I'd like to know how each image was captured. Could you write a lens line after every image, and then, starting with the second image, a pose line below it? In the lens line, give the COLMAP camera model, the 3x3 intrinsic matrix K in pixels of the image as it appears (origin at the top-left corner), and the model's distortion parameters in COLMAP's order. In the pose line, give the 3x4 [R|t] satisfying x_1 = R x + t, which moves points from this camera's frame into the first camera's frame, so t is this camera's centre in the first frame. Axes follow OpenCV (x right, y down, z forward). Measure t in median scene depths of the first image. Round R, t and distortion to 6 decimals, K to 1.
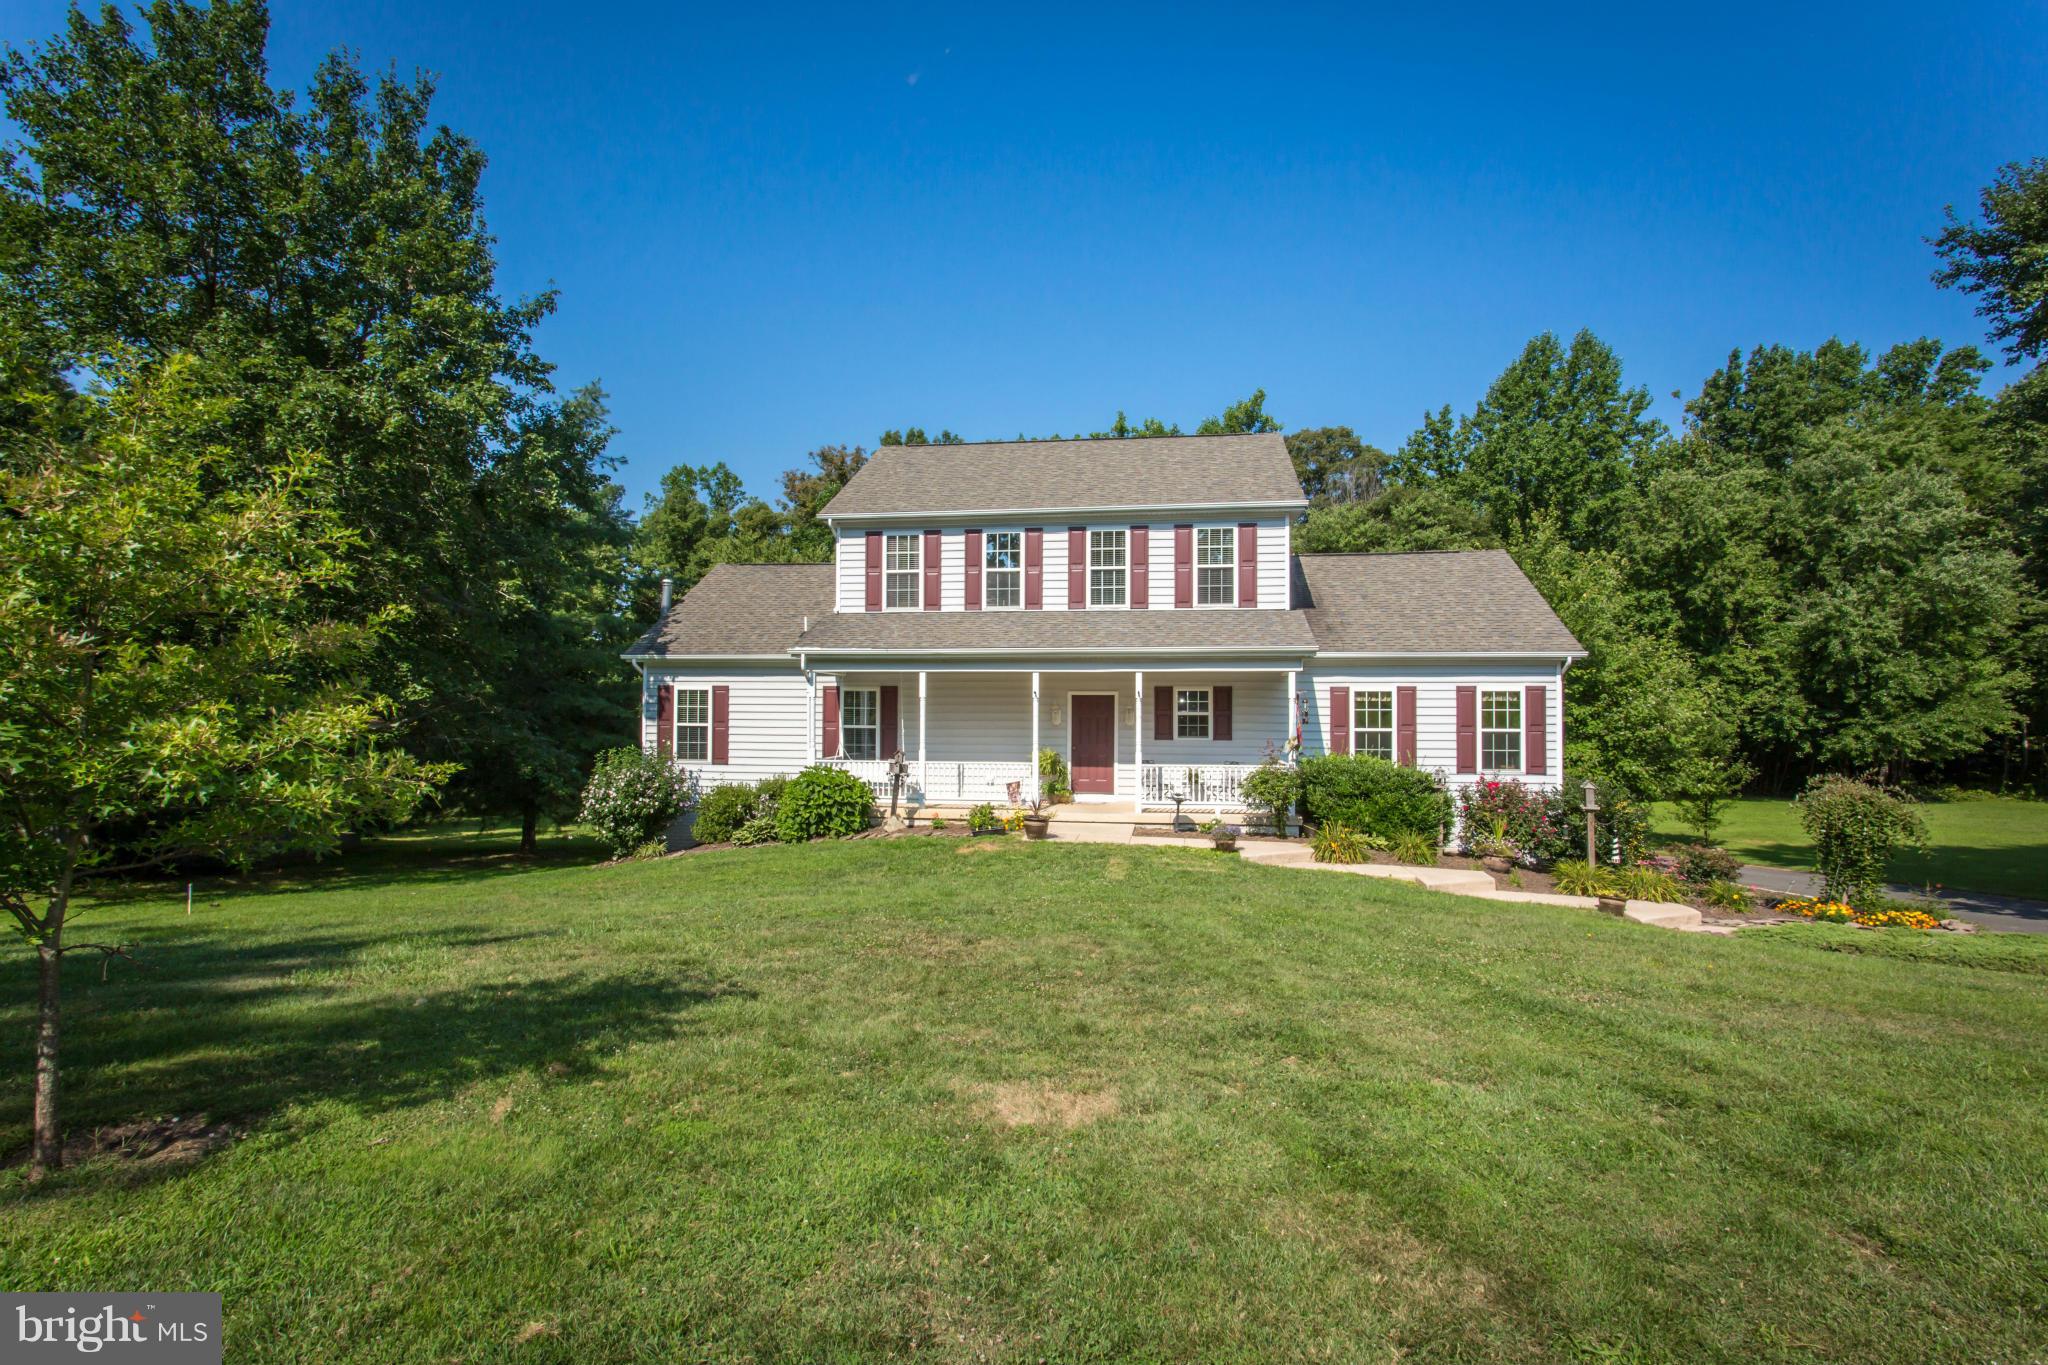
lens RADIAL K [[966.1, 0, 1024.3], [0, 966.1, 685.0], [0, 0, 1]] dist [0.005157, 0.003167]
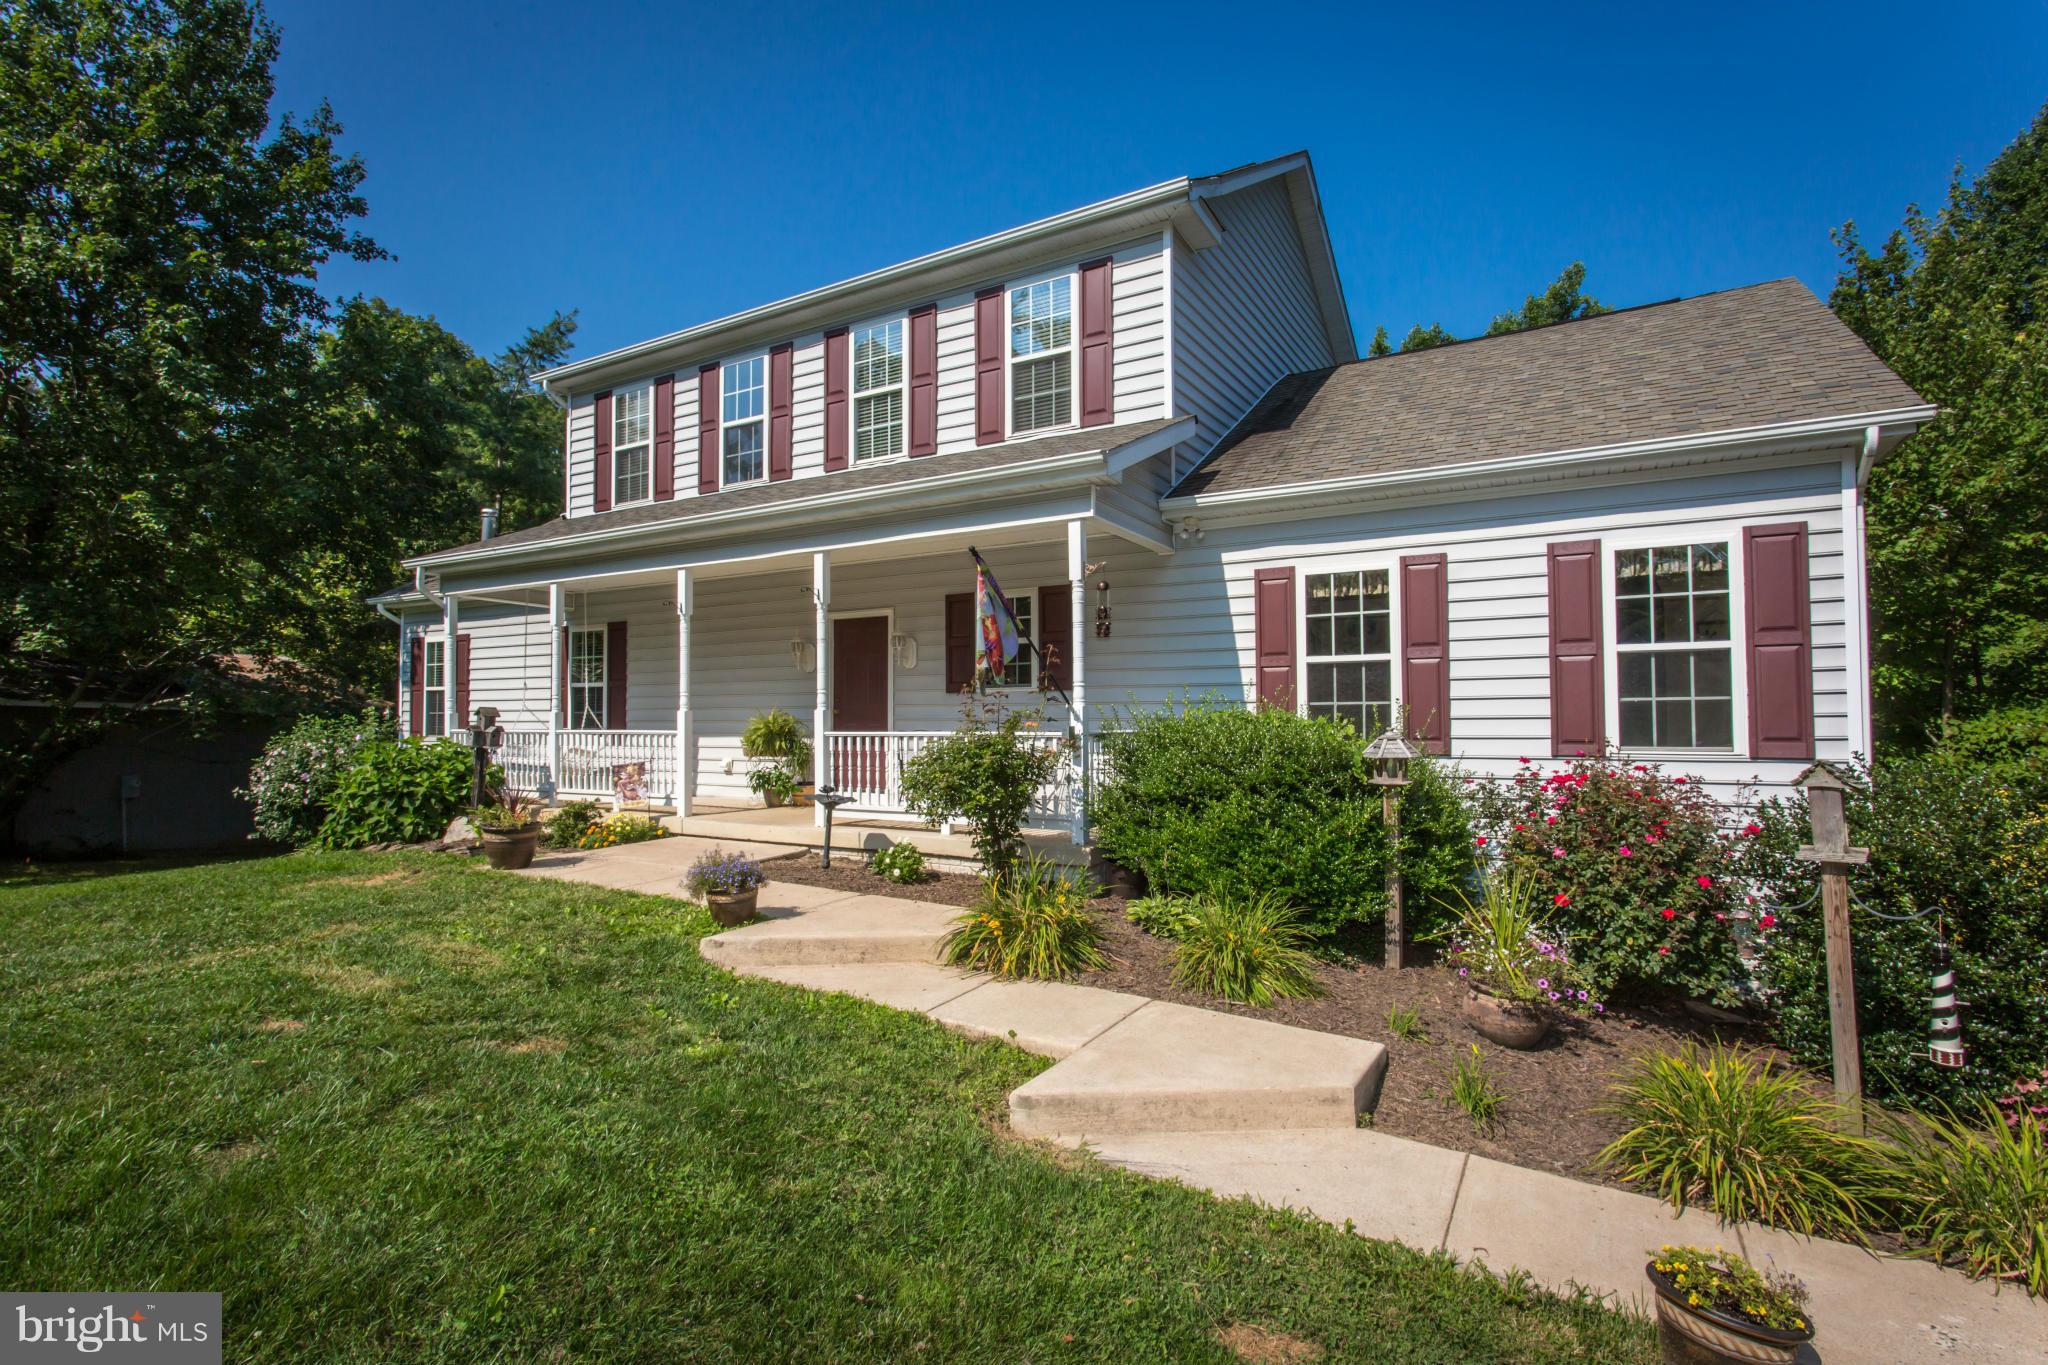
lens RADIAL K [[966.1, 0, 1020.9], [0, 966.1, 681.1], [0, 0, 1]] dist [0.005157, 0.003167]
pose [[0.927699, -0.022035, -0.372677, 0.384566], [0.015588, 0.999672, -0.020304, 0.062977], [0.373003, 0.013027, 0.927739, 0.526557]]
